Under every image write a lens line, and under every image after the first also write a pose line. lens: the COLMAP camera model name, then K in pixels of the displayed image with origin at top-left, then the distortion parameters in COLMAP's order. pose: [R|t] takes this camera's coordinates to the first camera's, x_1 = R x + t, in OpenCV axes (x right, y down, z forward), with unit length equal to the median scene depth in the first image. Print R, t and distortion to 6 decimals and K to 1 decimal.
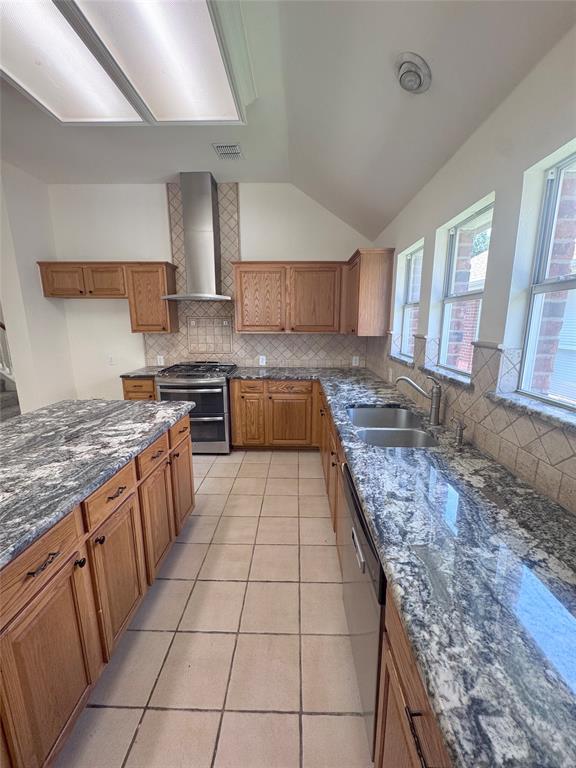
lens RADIAL K [[309.3, 0, 288.9], [0, 309.3, 382.7], [0, 0, 1]] dist [0.001180, -0.000027]
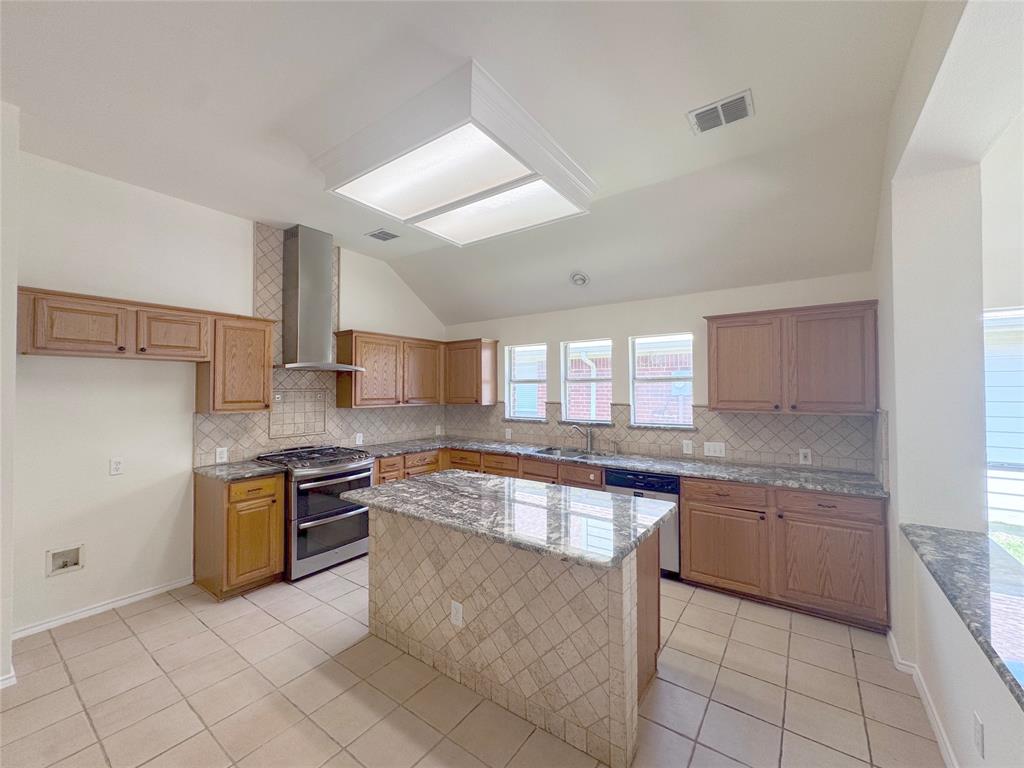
lens RADIAL K [[408.3, 0, 511.3], [0, 408.3, 382.8], [0, 0, 1]] dist [-0.000887, -0.000284]
pose [[0.562540, 0.010746, 0.826700, -0.889130], [0.164571, 0.978451, -0.124703, -0.014475], [-0.810226, 0.206201, 0.548649, 0.000306]]
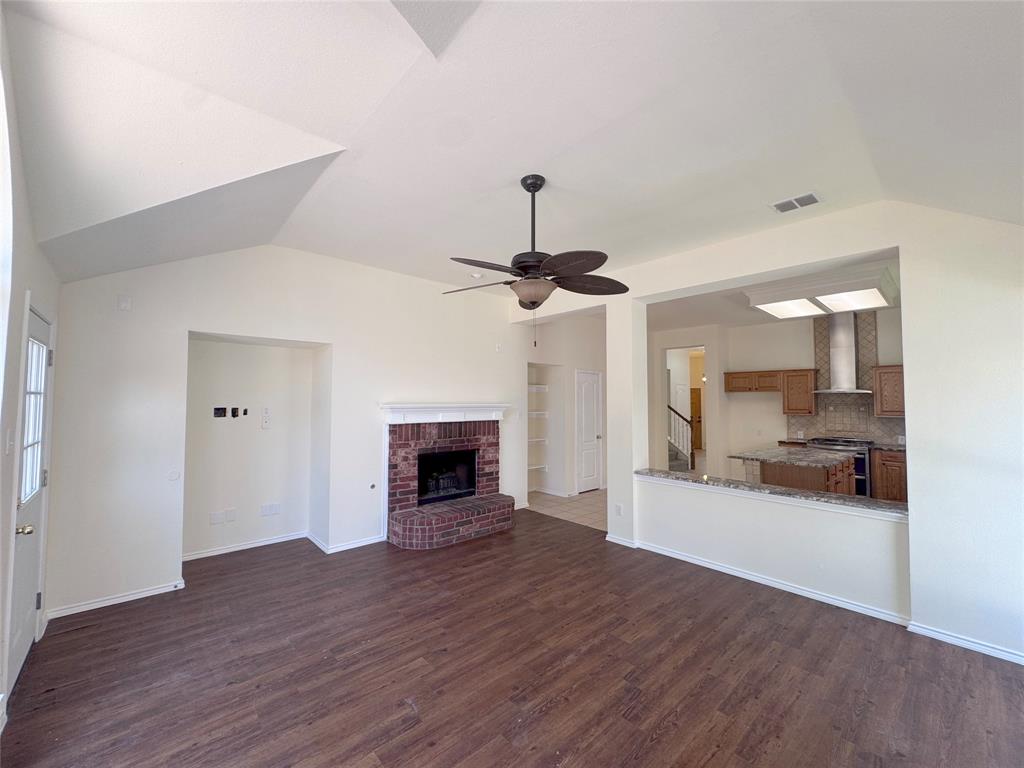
lens RADIAL K [[412.3, 0, 512.0], [0, 412.3, 384.0], [0, 0, 1]] dist [0.001180, -0.000027]
pose [[0.691811, -0.027544, -0.721553, 0.034469], [-0.146718, 0.973065, -0.177816, 0.253746], [0.707016, 0.228879, 0.669136, -1.355139]]
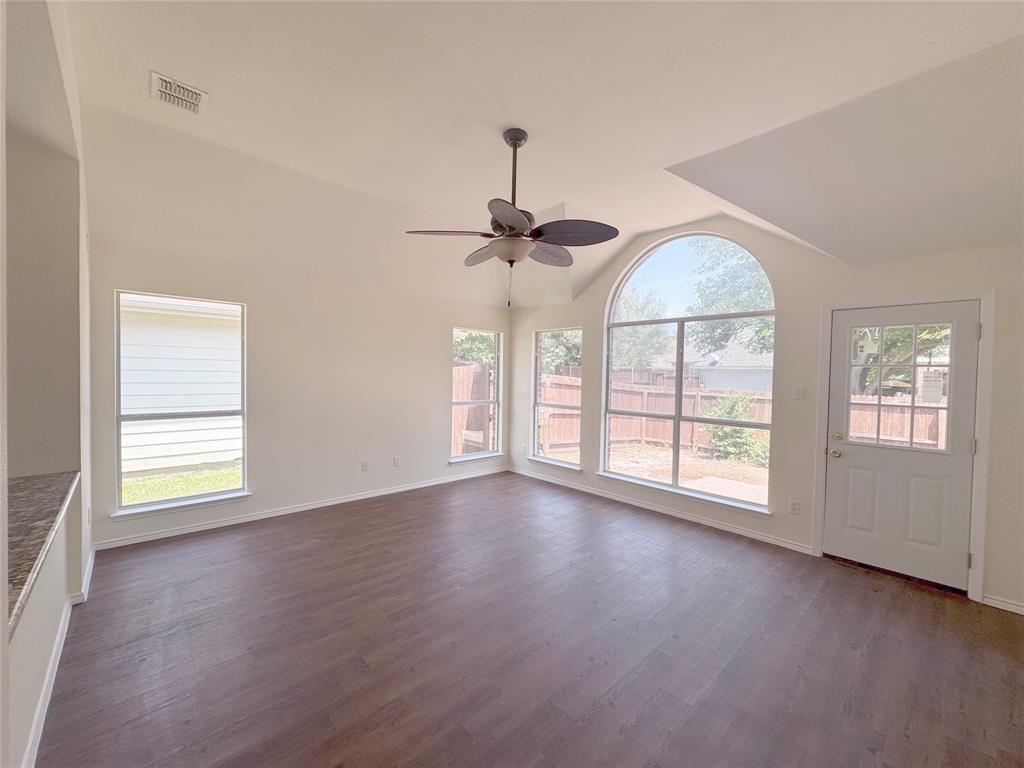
lens RADIAL K [[412.3, 0, 512.0], [0, 412.3, 384.0], [0, 0, 1]] dist [0.001180, -0.000027]
pose [[-0.700207, -0.036589, 0.713002, -1.065382], [0.117597, 0.979134, 0.165733, 0.057581], [-0.704188, 0.199894, -0.681294, -0.257601]]
